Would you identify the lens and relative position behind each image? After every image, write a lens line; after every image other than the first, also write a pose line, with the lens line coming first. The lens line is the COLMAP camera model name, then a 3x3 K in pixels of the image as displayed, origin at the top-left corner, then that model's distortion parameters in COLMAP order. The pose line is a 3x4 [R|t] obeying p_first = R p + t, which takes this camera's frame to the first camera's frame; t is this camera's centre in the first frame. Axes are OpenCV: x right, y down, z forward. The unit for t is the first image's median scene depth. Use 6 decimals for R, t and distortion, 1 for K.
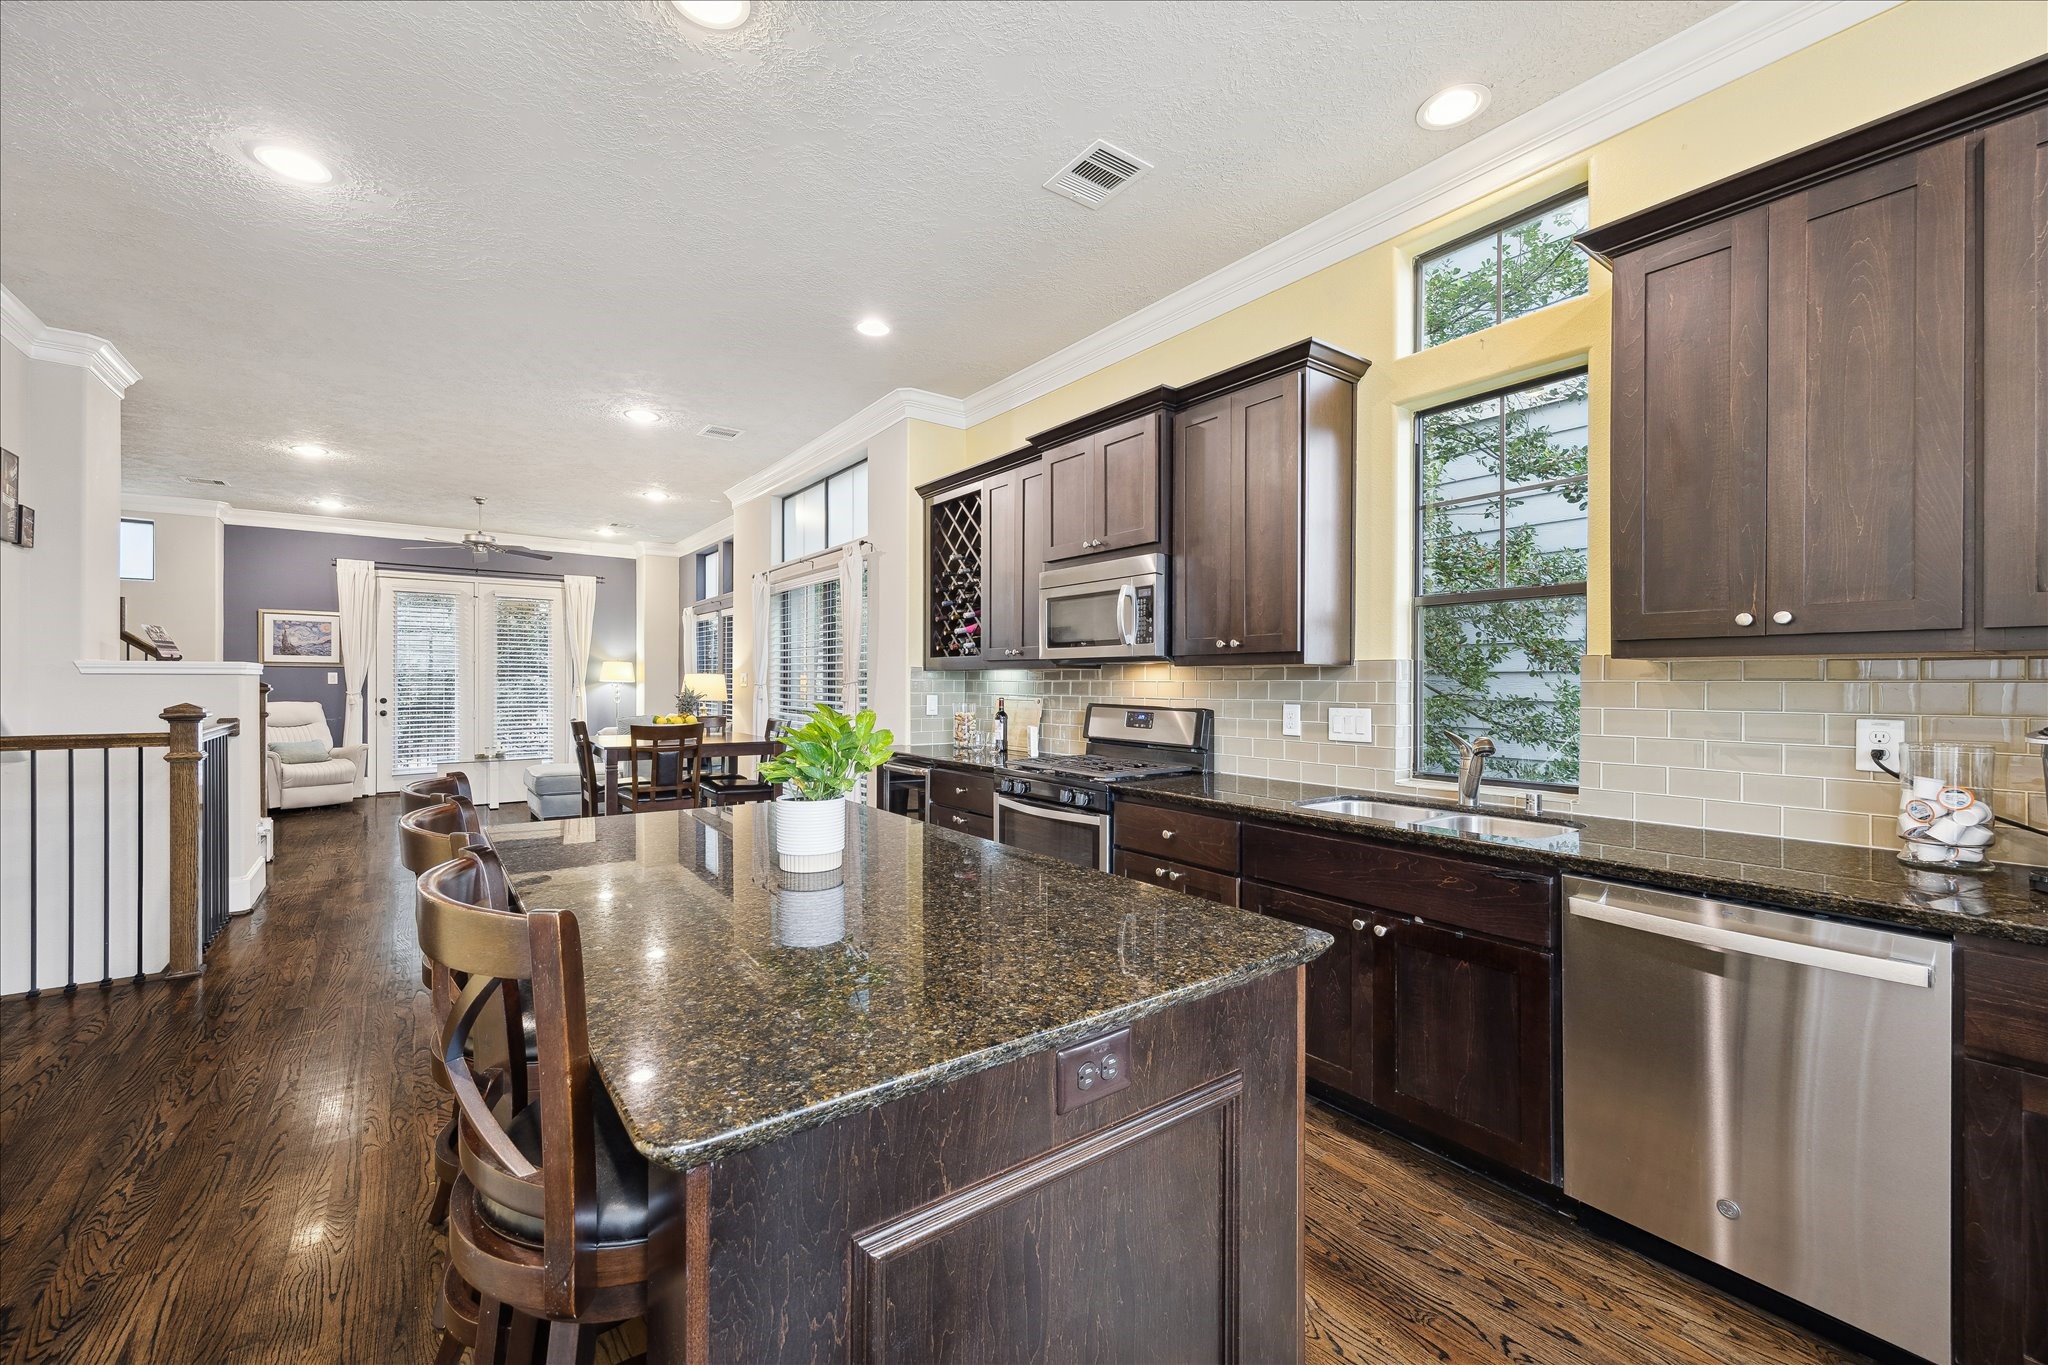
lens RADIAL K [[794.2, 0, 1009.5], [0, 794.2, 690.2], [0, 0, 1]] dist [-0.000697, 0.000067]
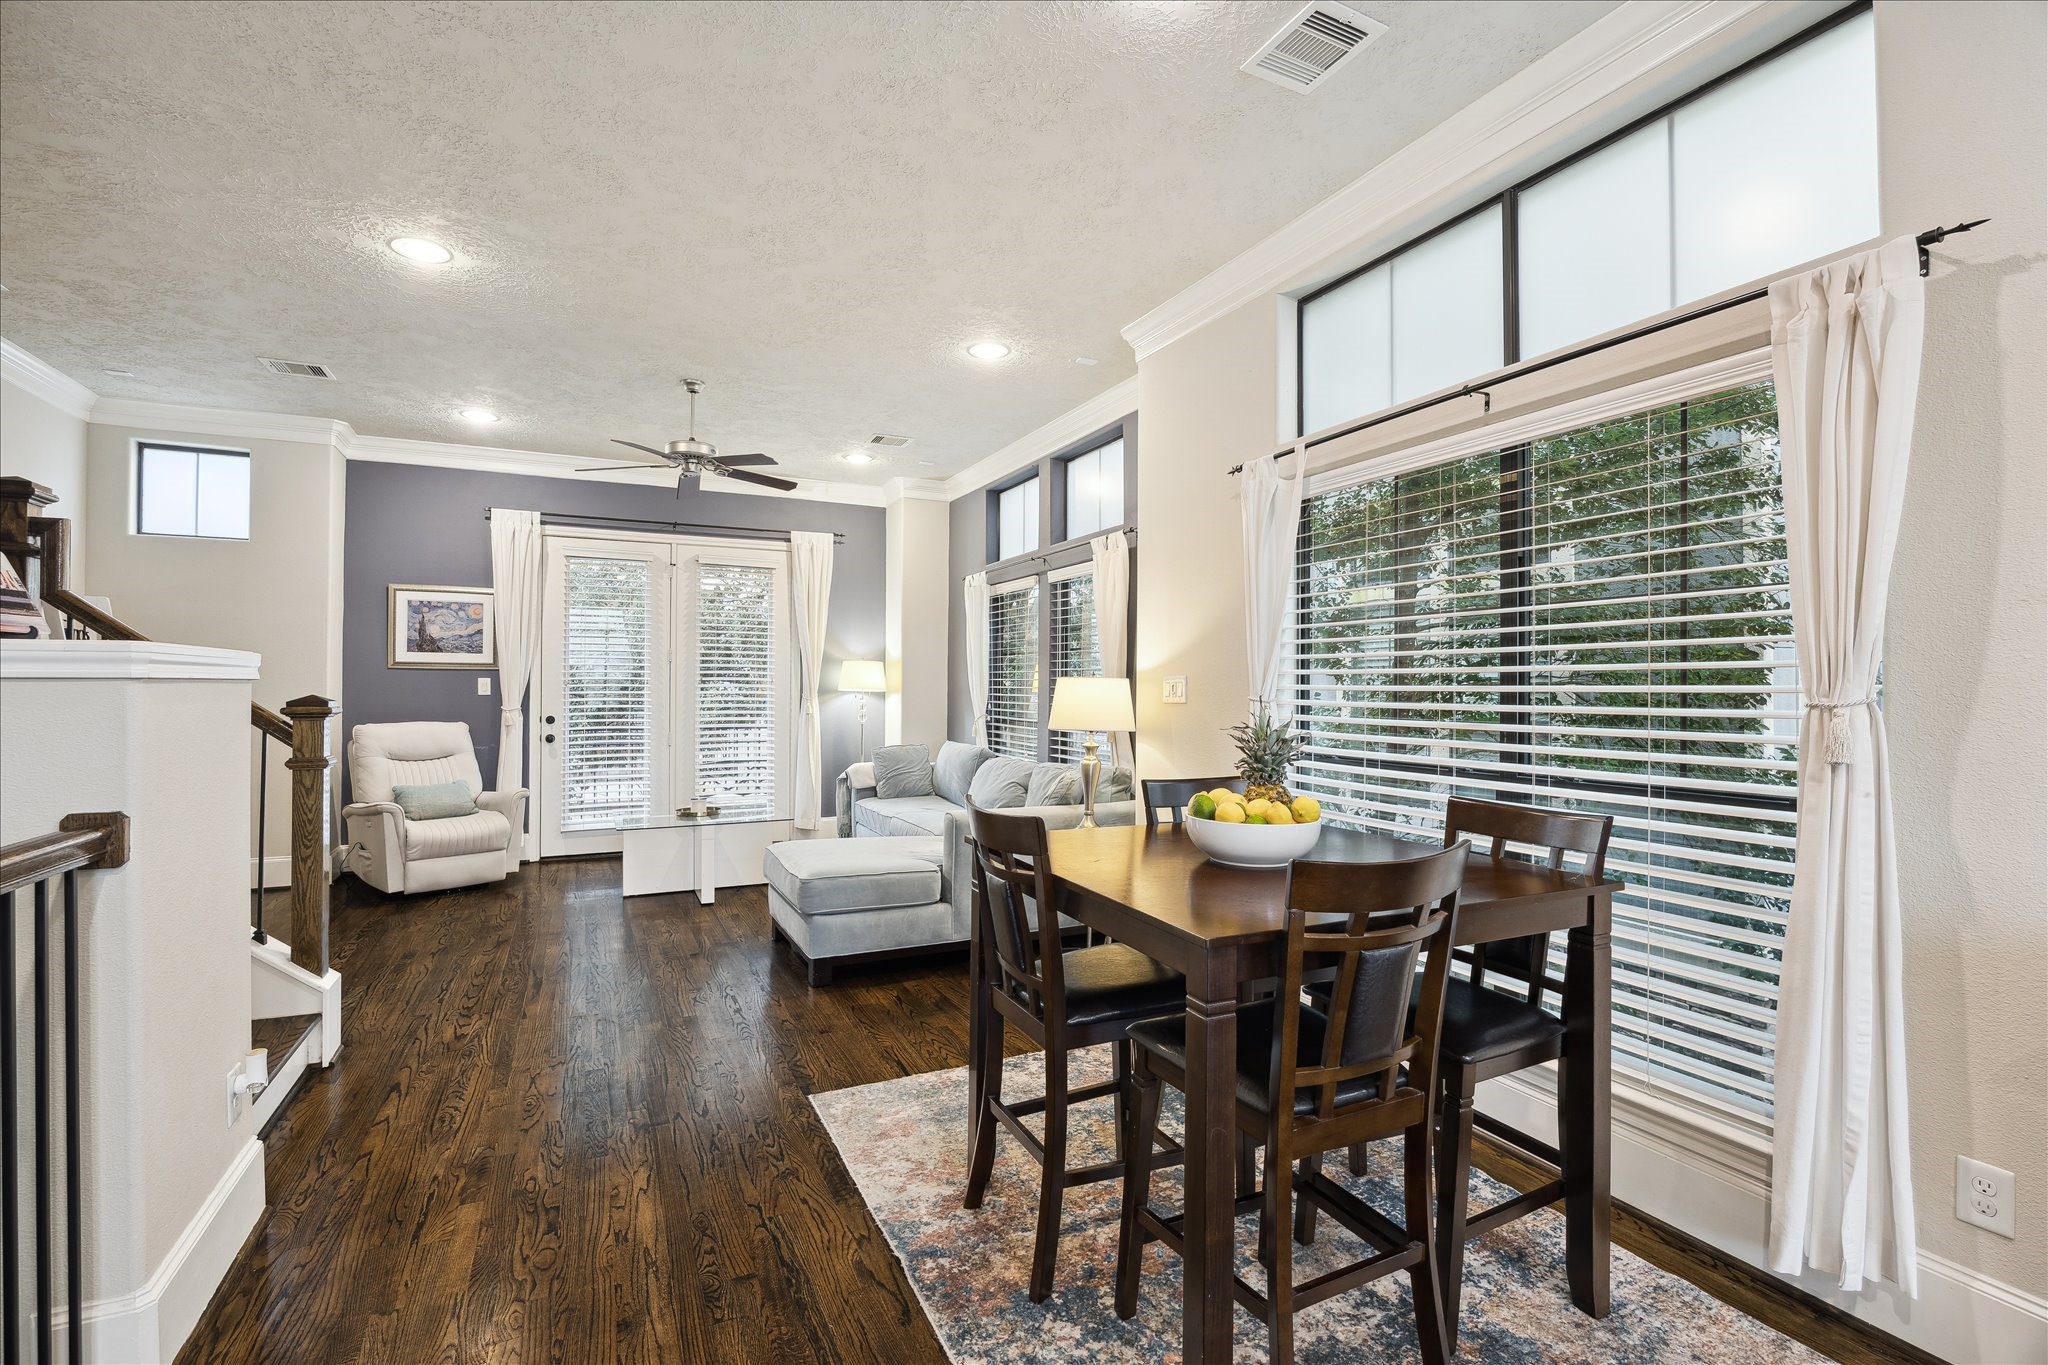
lens RADIAL K [[894.1, 0, 1025.2], [0, 894.1, 685.5], [0, 0, 1]] dist [-0.023424, -0.000357]
pose [[0.982344, -0.001006, -0.187080, -0.263824], [-0.001530, 0.999909, -0.013413, -0.006493], [0.187077, 0.013462, 0.982253, 0.350456]]
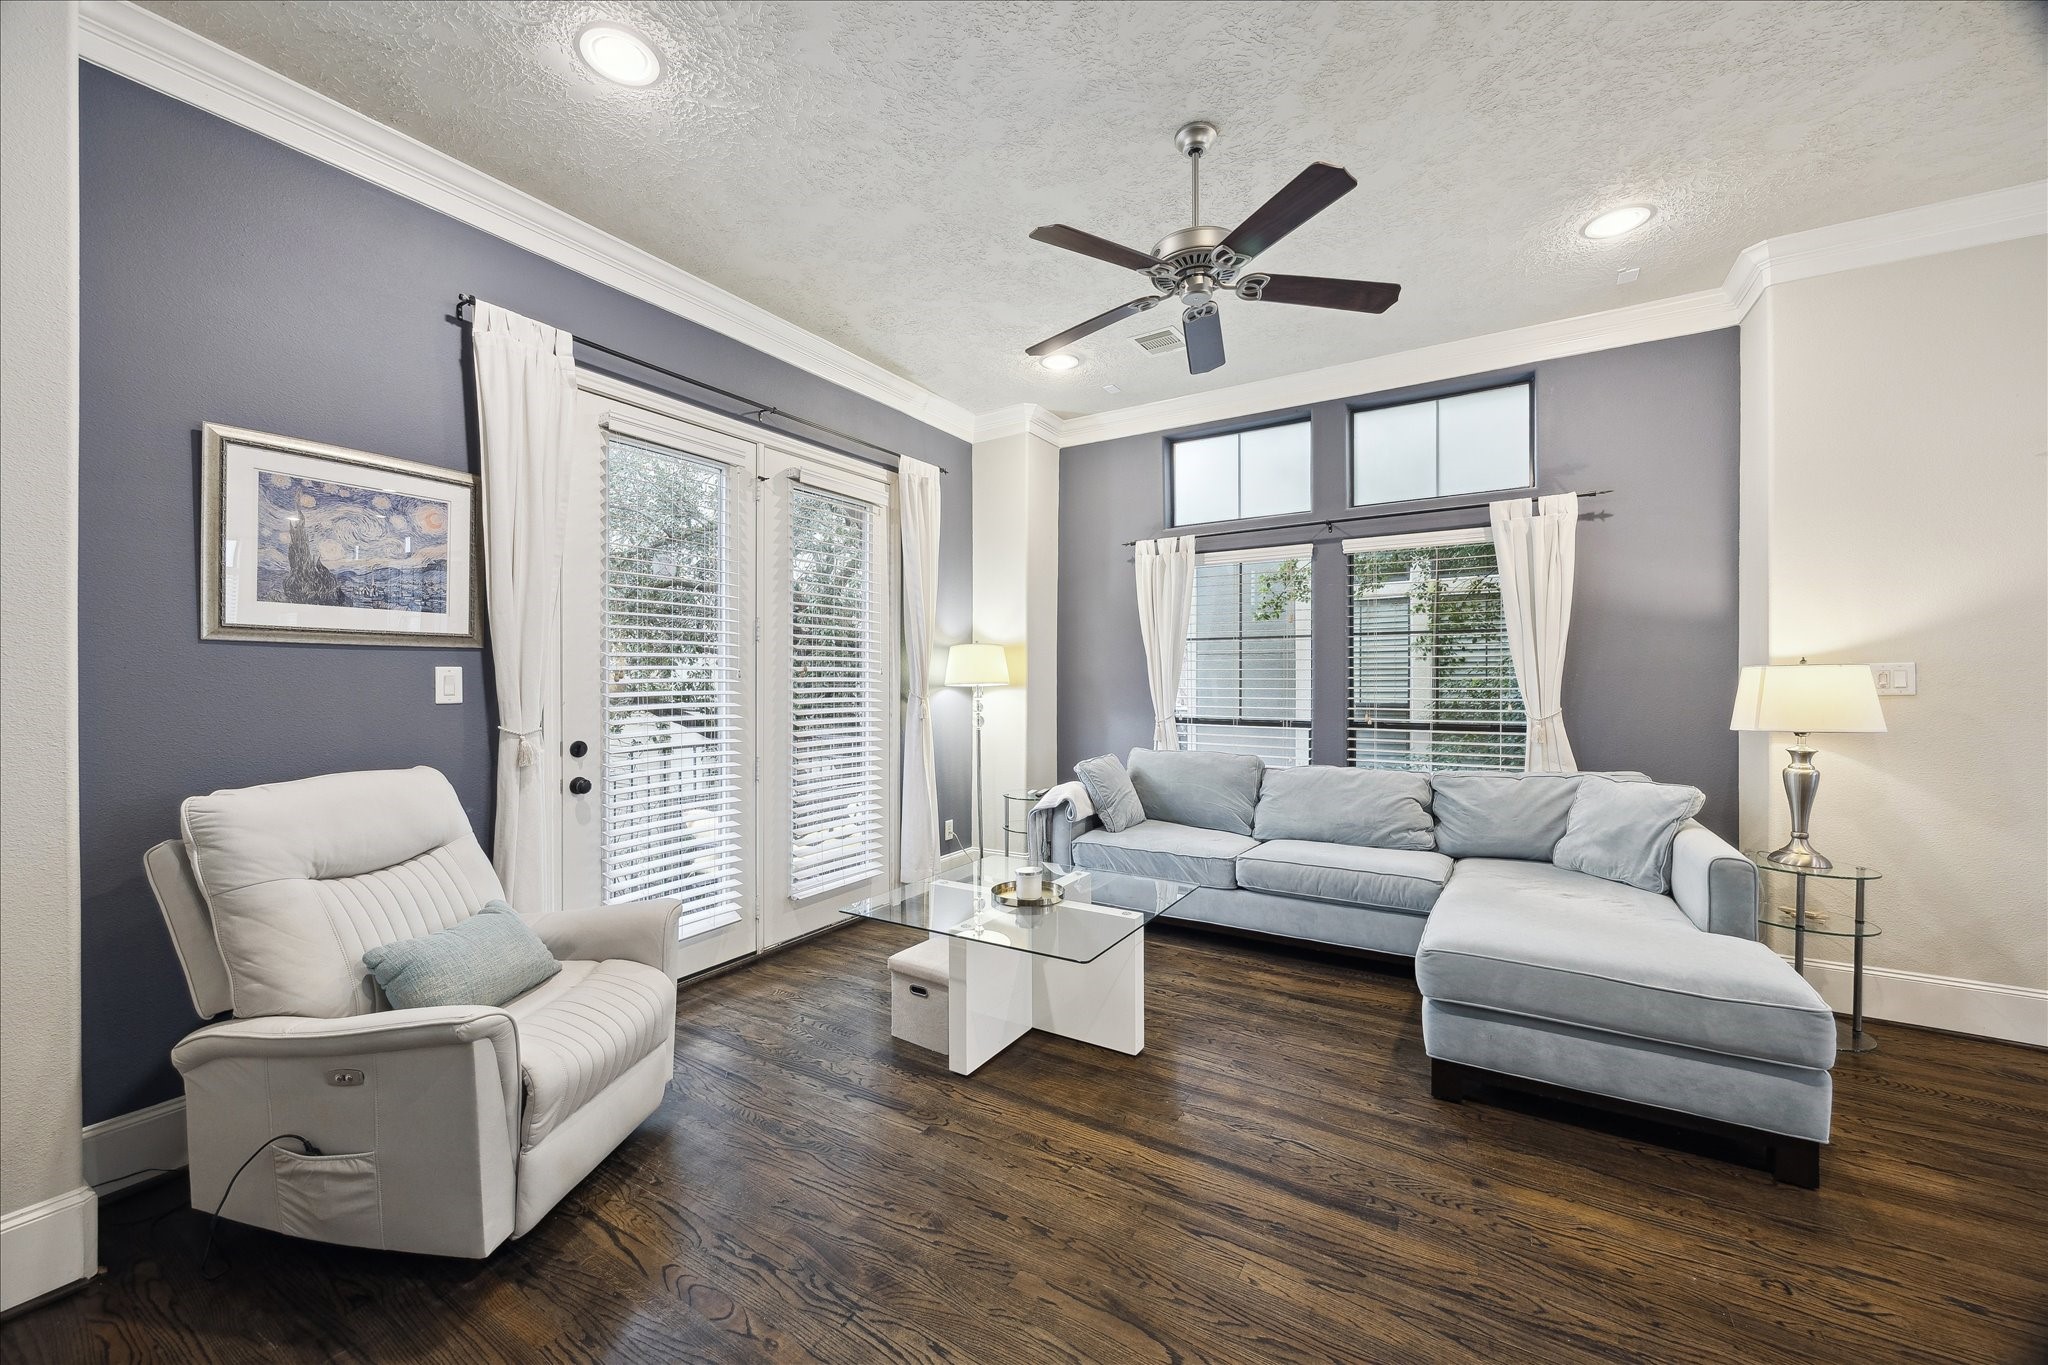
lens RADIAL K [[794.2, 0, 1036.6], [0, 794.2, 671.3], [0, 0, 1]] dist [-0.000697, 0.000067]
pose [[0.930612, -0.004218, 0.365983, -0.757165], [0.011091, 0.999799, -0.016677, -0.012553], [-0.365839, 0.019579, 0.930472, 0.632414]]
